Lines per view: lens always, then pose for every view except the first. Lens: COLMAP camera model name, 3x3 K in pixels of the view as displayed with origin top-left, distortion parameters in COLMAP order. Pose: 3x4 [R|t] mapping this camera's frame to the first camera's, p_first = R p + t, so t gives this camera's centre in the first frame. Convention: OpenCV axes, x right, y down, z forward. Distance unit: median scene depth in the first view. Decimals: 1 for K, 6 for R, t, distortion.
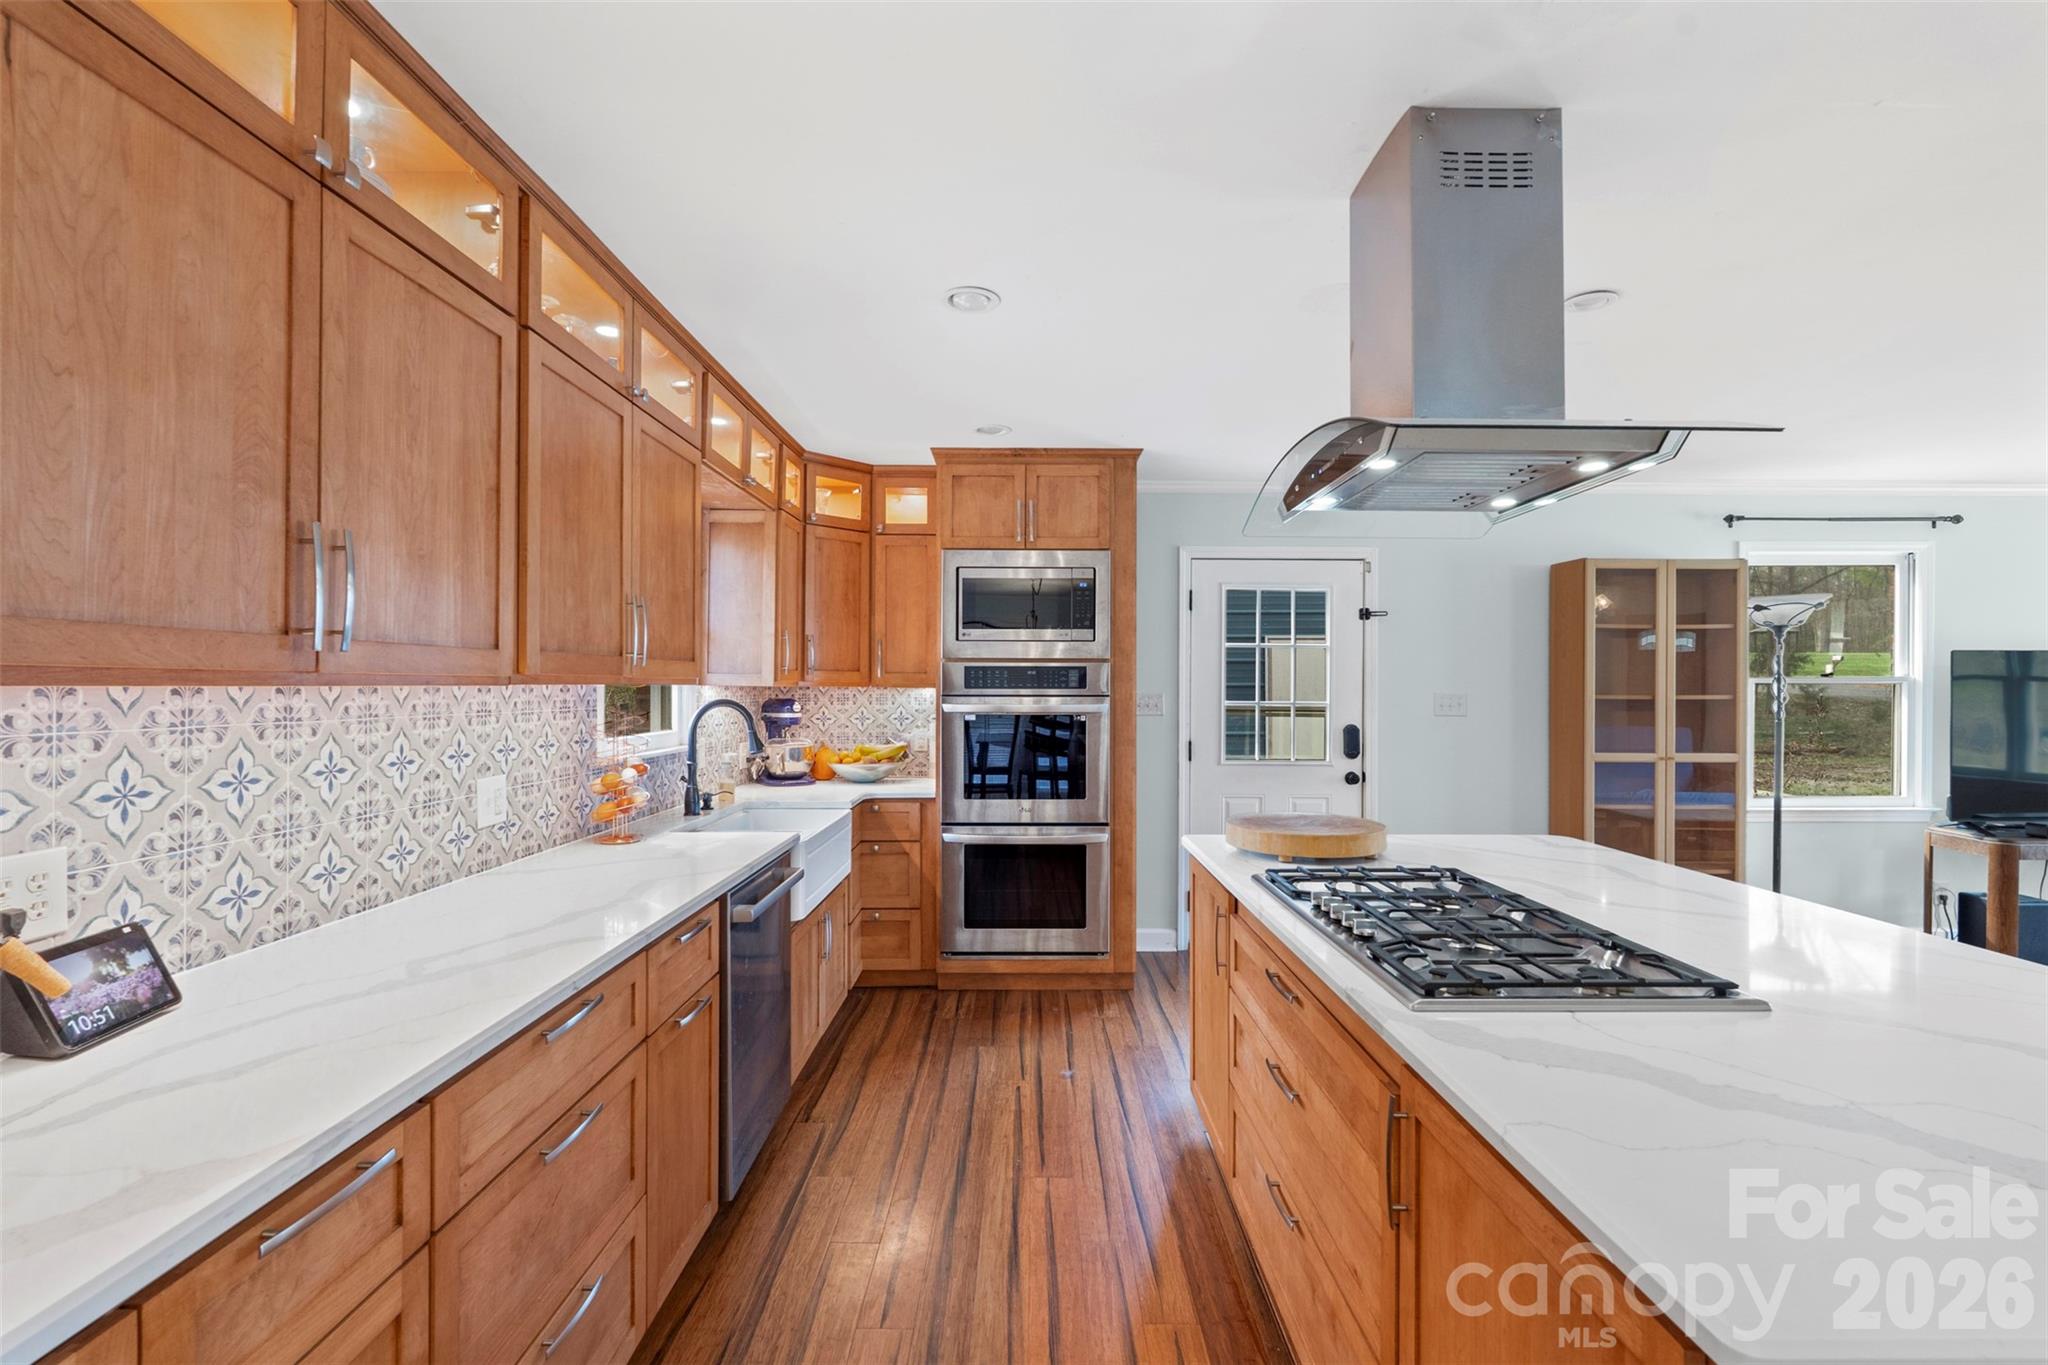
lens RADIAL K [[905.7, 0, 1030.7], [0, 905.7, 689.1], [0, 0, 1]] dist [-0.004143, 0.000733]
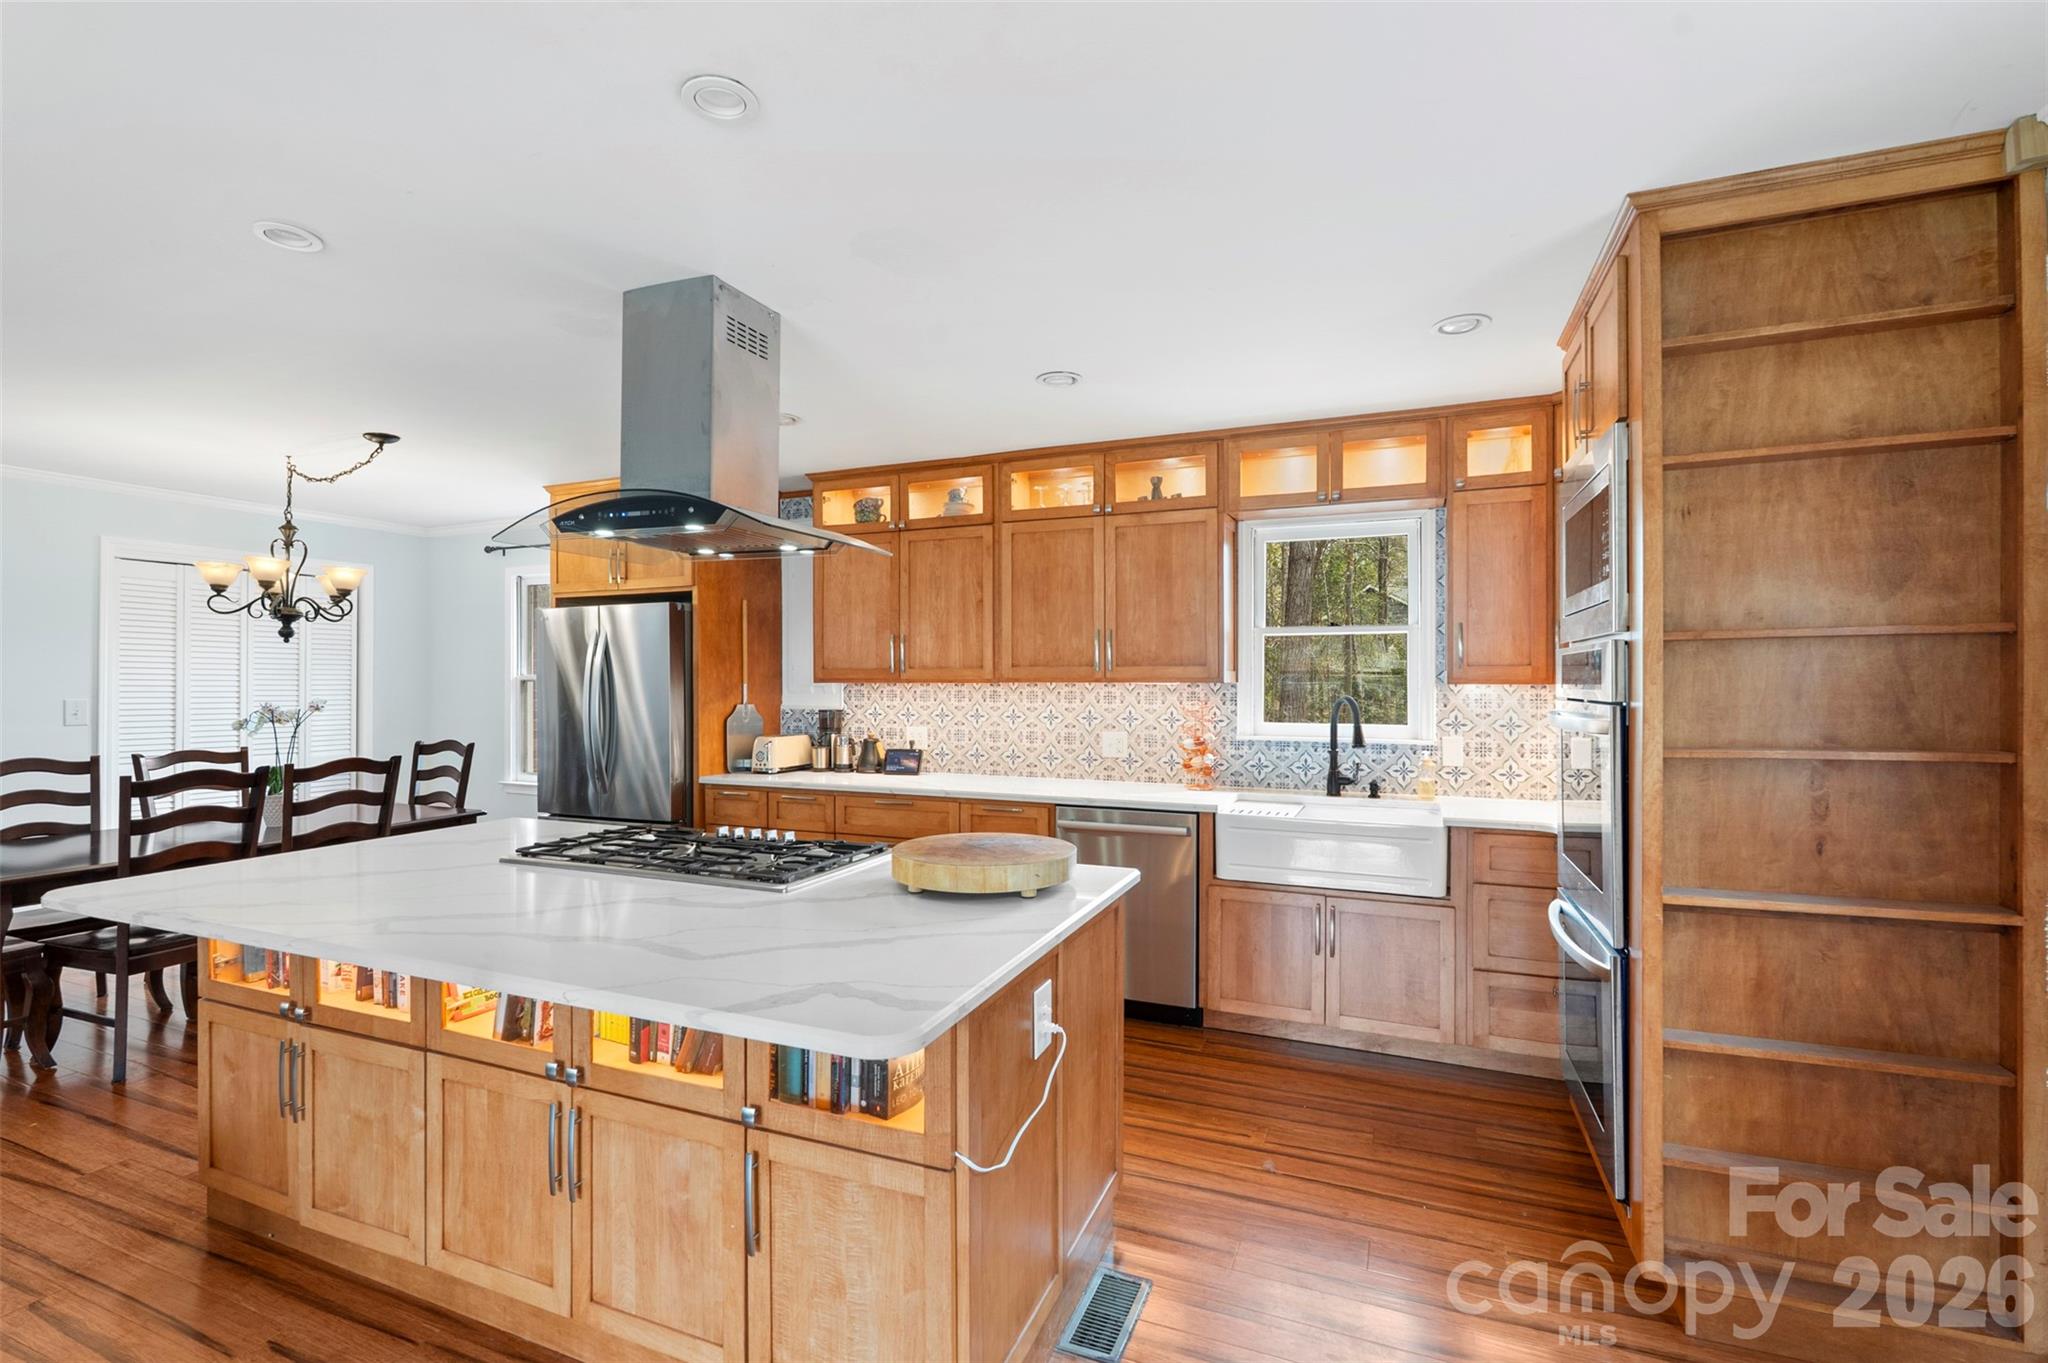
lens RADIAL K [[905.7, 0, 1030.3], [0, 905.7, 685.9], [0, 0, 1]] dist [-0.004143, 0.000733]
pose [[-0.380866, 0.003540, -0.924624, 0.691886], [-0.004168, 0.999976, 0.005545, -0.004209], [0.924621, 0.005966, -0.380842, 0.887210]]
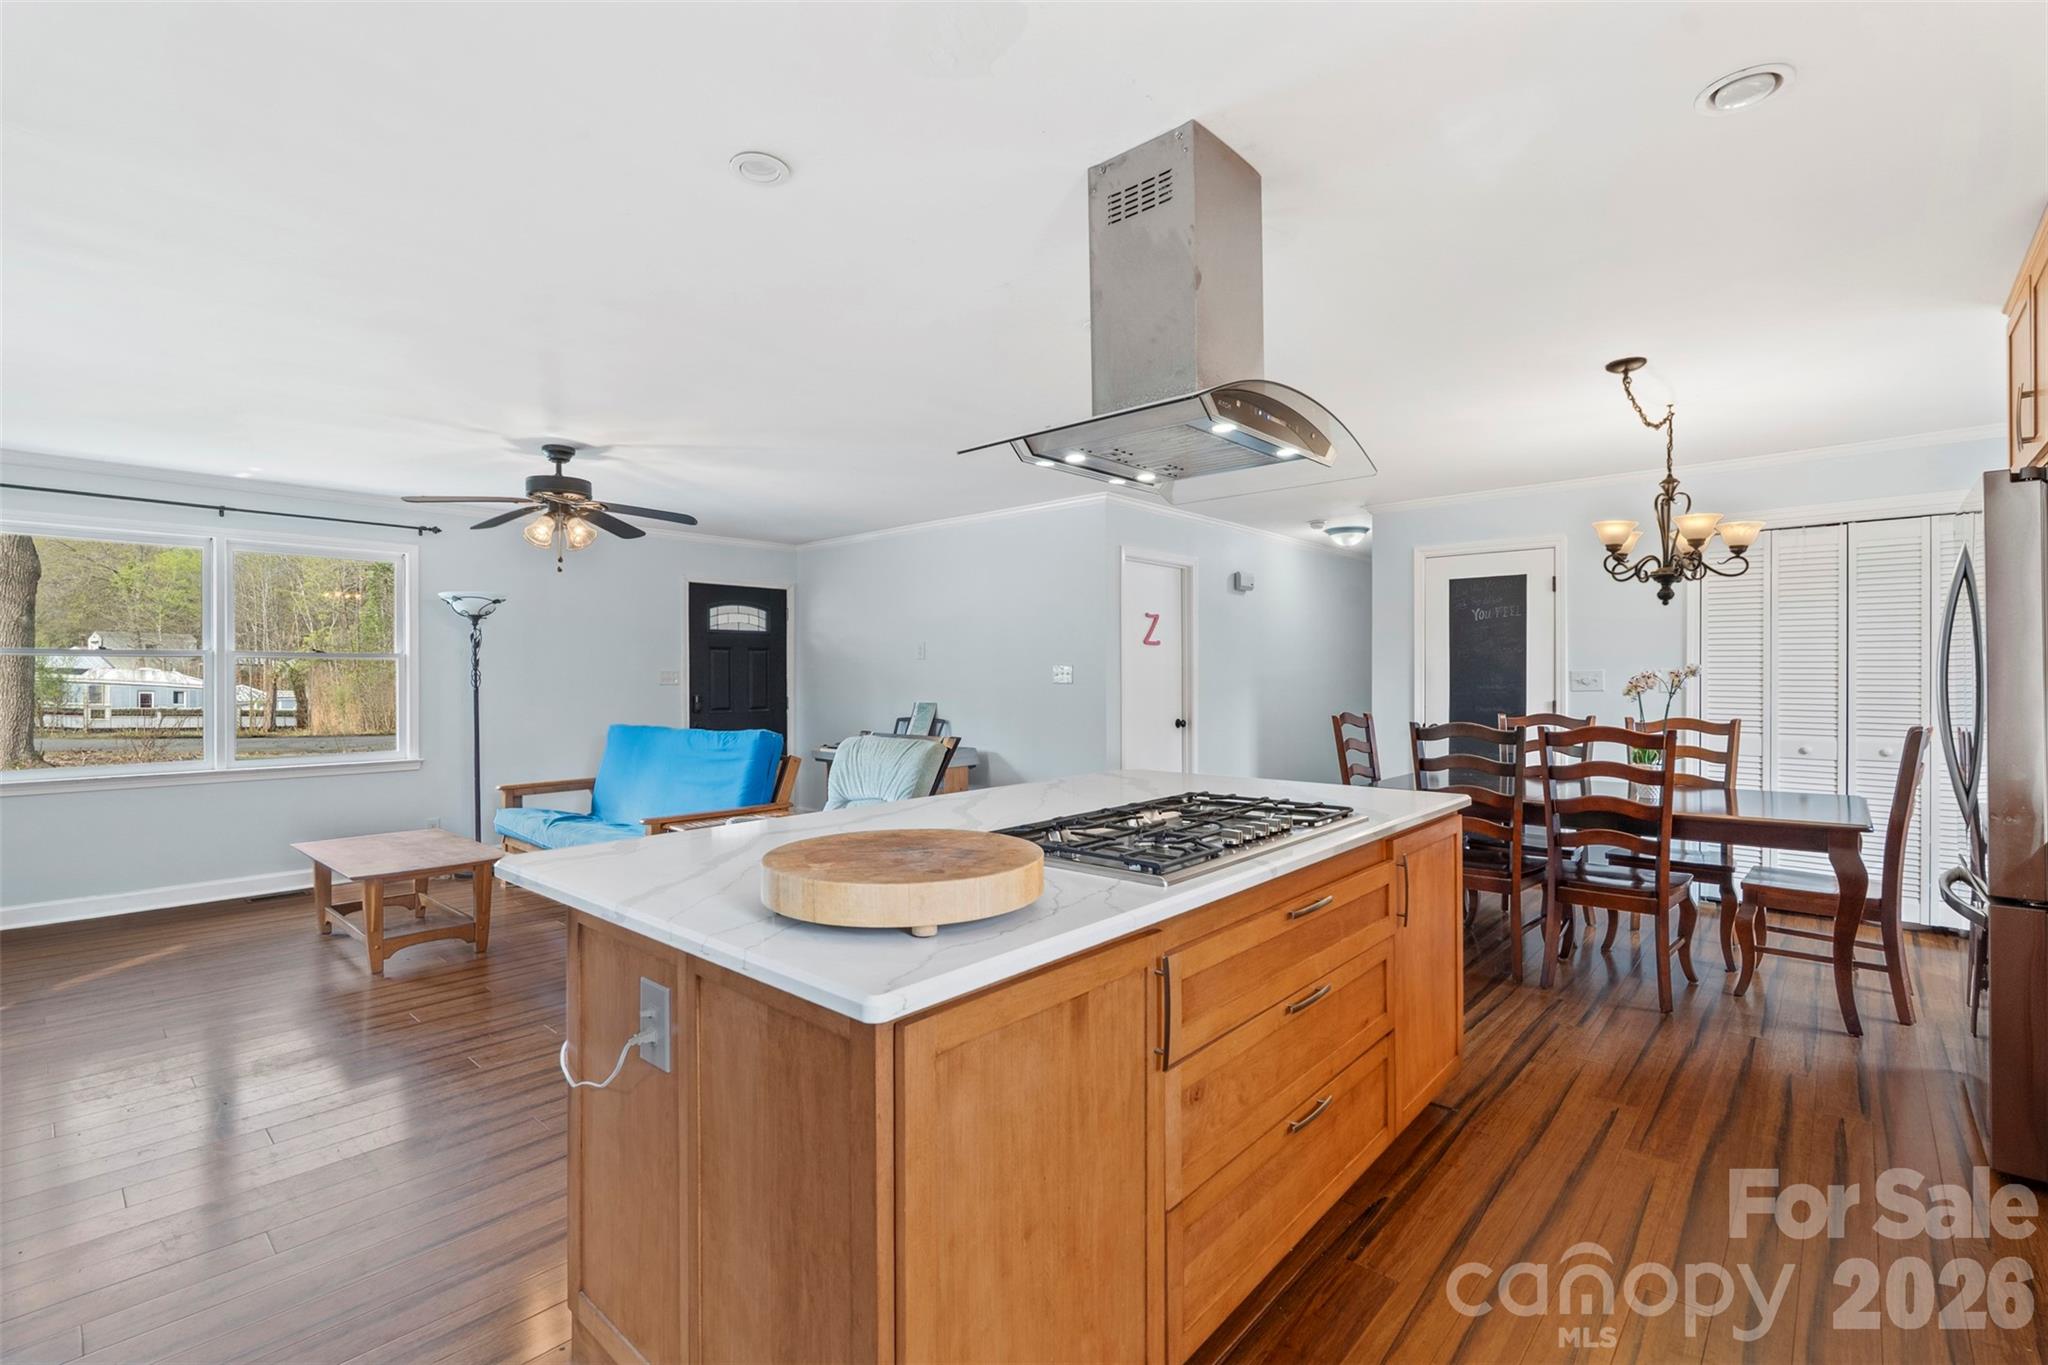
lens RADIAL K [[905.7, 0, 1036.0], [0, 905.7, 689.8], [0, 0, 1]] dist [-0.004143, 0.000733]
pose [[-0.747098, -0.009993, 0.664639, -0.072092], [0.004732, 0.999782, 0.020352, 0.022754], [-0.664697, 0.018350, -0.746888, 0.881658]]
